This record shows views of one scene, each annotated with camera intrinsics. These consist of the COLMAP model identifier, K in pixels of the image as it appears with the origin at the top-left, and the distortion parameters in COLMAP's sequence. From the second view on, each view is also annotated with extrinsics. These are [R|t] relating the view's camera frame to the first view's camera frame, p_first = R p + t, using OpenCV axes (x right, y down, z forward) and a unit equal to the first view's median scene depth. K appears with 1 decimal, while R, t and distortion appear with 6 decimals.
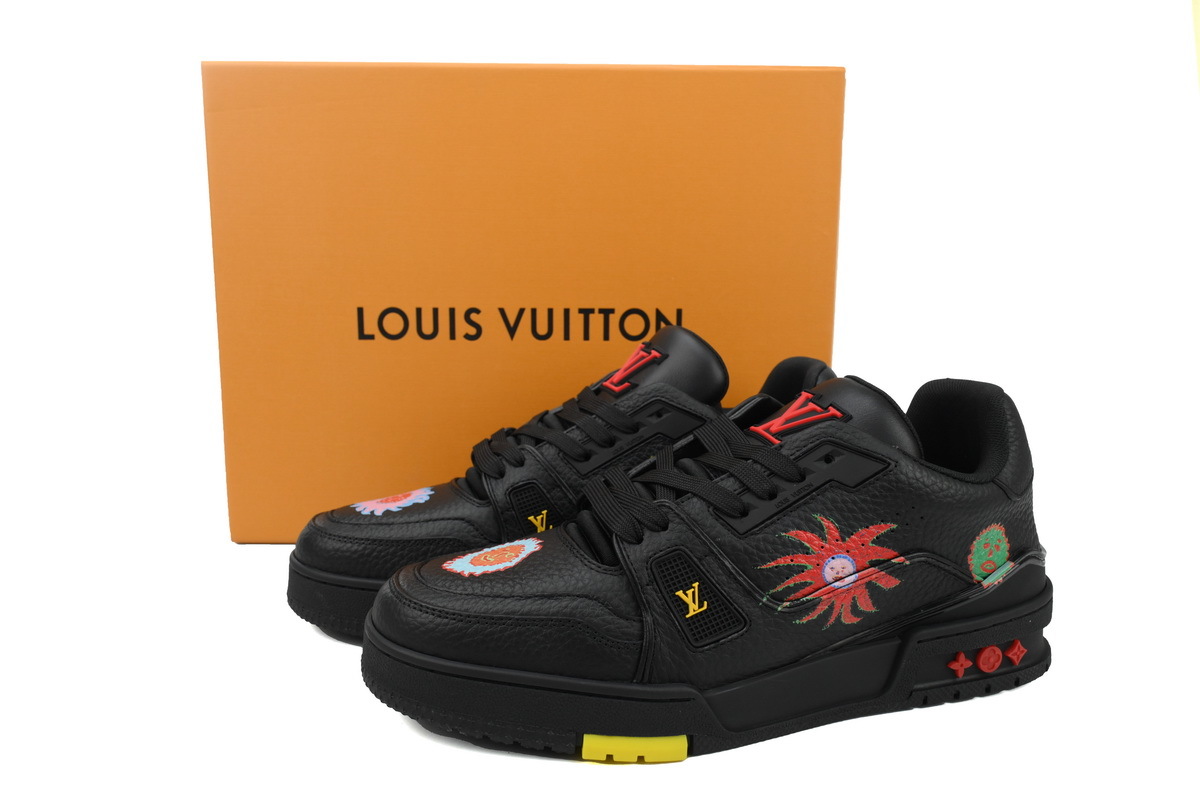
lens RADIAL K [[874.8, 0, 604.9], [0, 874.8, 397.8], [0, 0, 1]] dist [0.015309, 0.003074]
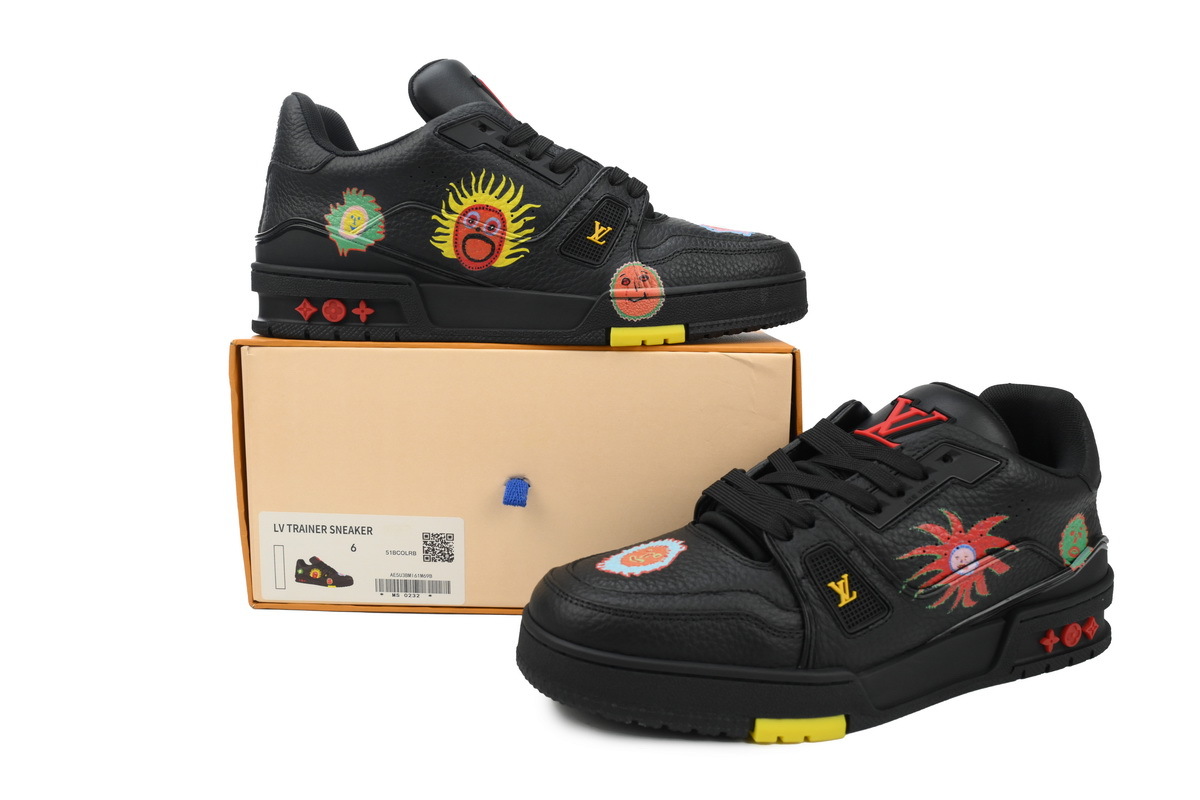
lens RADIAL K [[874.8, 0, 600.2], [0, 874.8, 398.0], [0, 0, 1]] dist [0.015309, 0.003074]
pose [[0.992431, -0.011058, 0.122305, -0.316860], [0.011535, 0.999928, -0.003195, -0.008064], [-0.122261, 0.004581, 0.992487, -0.043514]]
